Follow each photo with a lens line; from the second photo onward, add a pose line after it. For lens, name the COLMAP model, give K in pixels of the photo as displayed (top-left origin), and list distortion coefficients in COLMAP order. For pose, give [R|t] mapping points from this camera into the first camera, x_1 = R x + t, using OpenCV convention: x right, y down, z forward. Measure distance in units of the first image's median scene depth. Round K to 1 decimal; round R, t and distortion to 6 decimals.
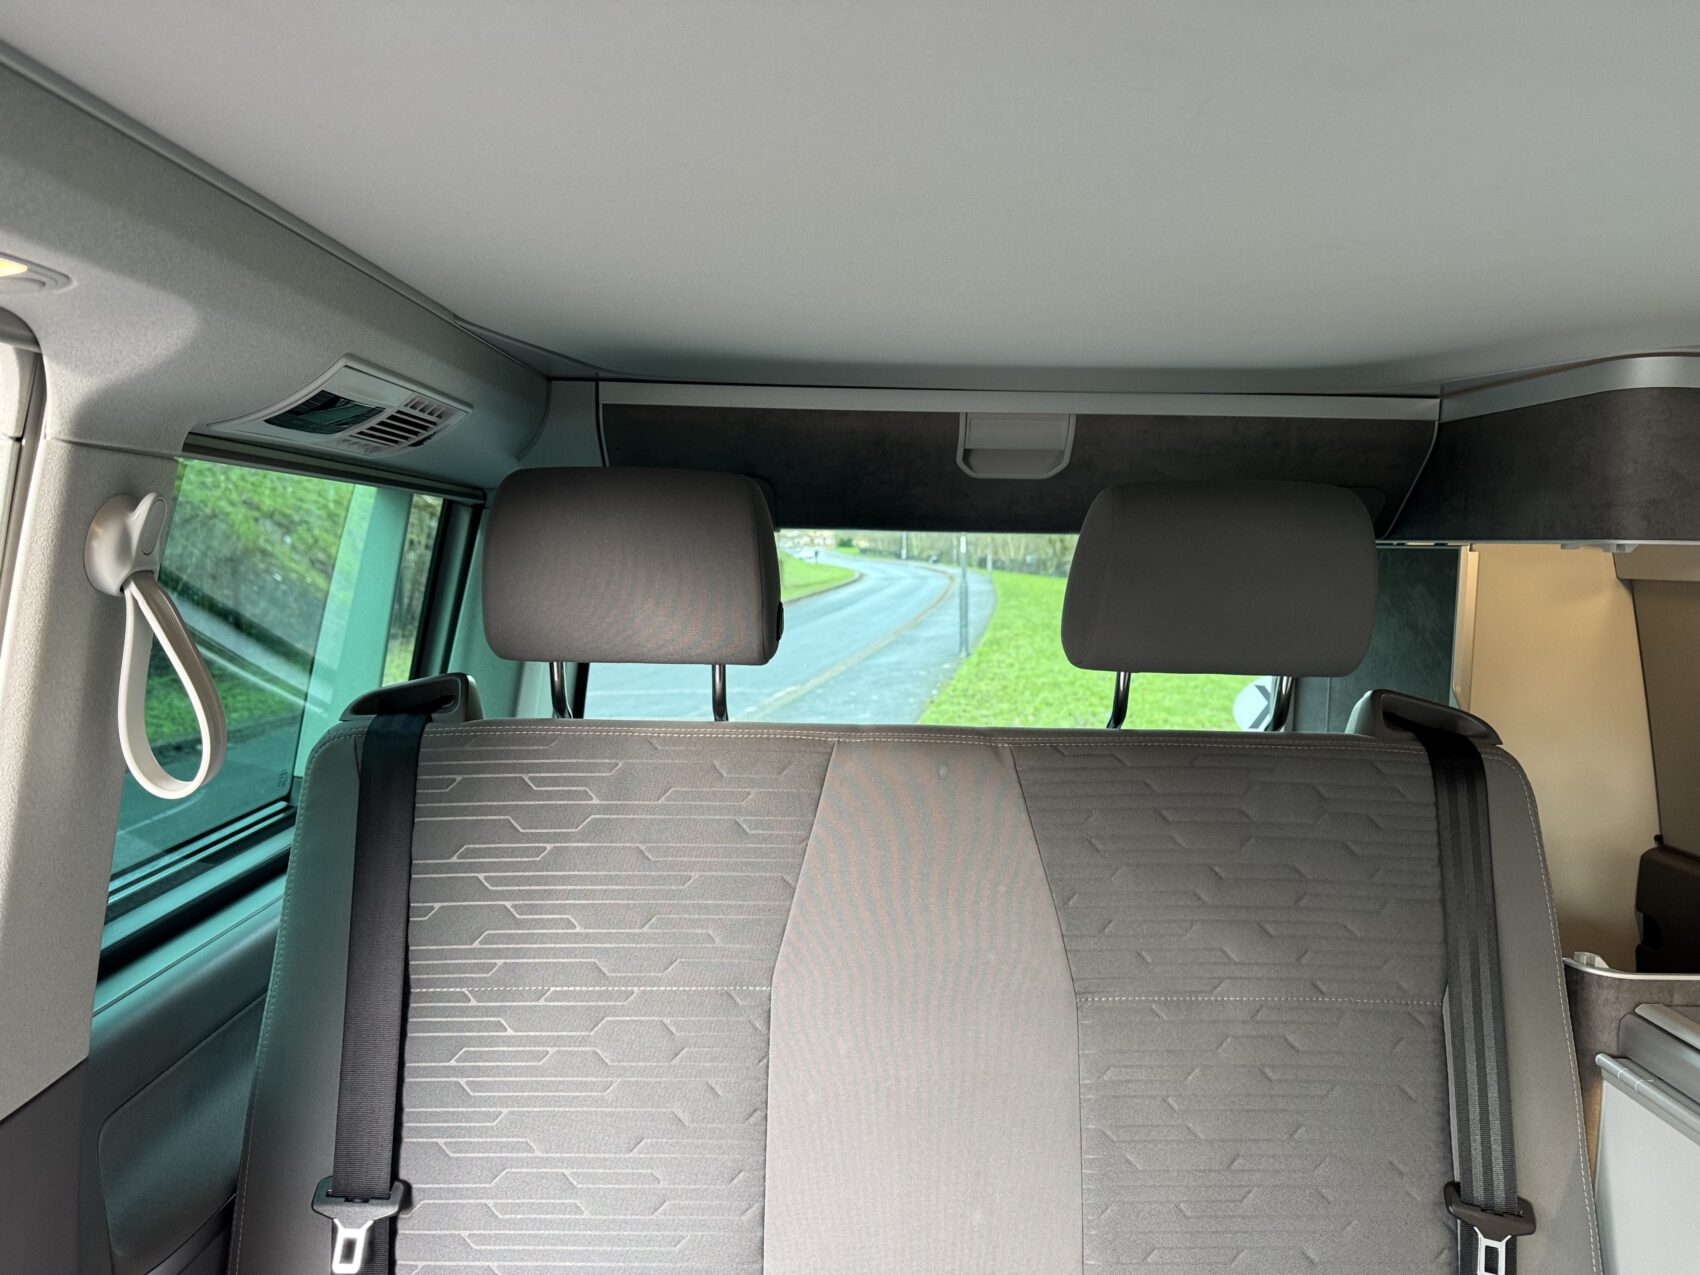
lens RADIAL K [[1205.1, 0, 846.5], [0, 1205.1, 646.6], [0, 0, 1]] dist [0.041595, -0.050421]
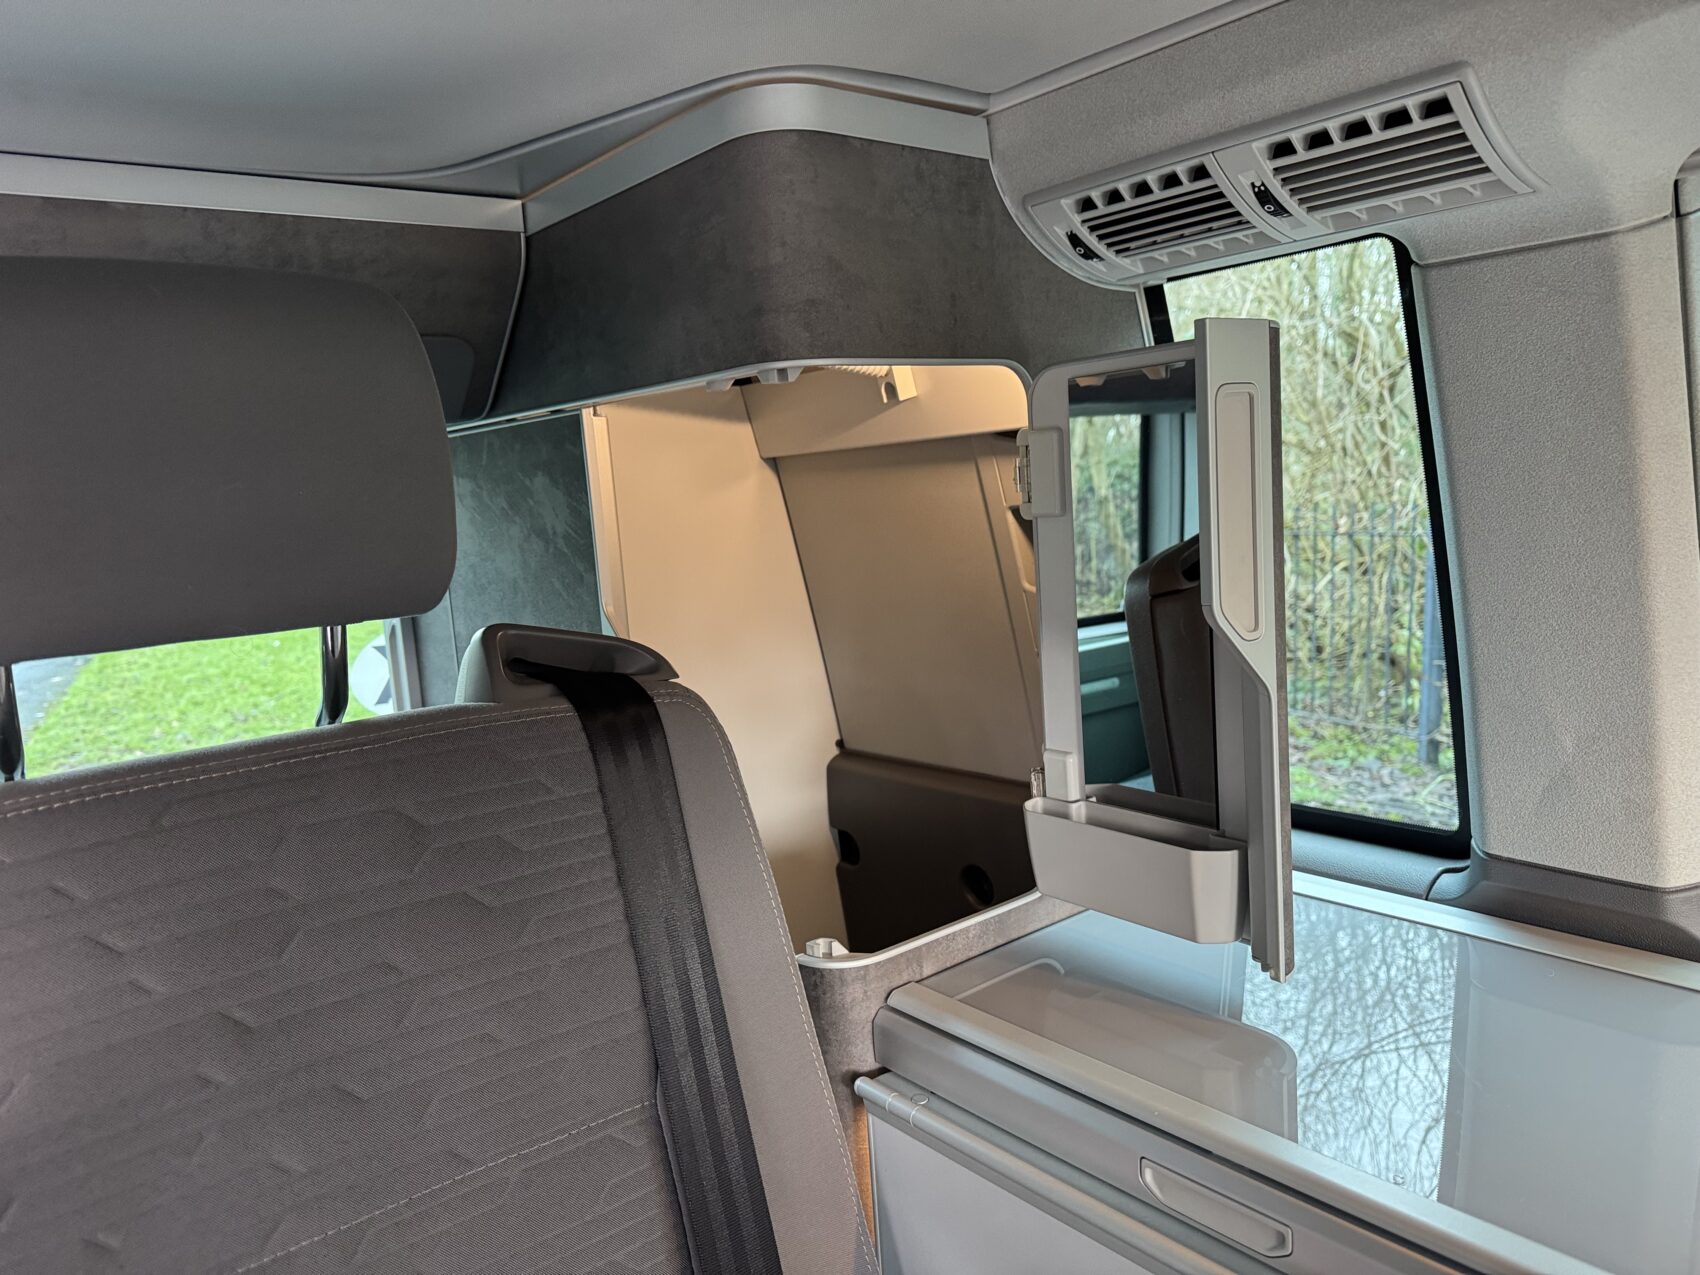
lens RADIAL K [[1205.1, 0, 864.9], [0, 1205.1, 645.6], [0, 0, 1]] dist [0.041595, -0.050421]
pose [[0.776544, -0.159632, 0.609505, 0.177443], [0.138215, 0.986969, 0.082397, 0.017729], [-0.614716, 0.020258, 0.788489, 0.335539]]
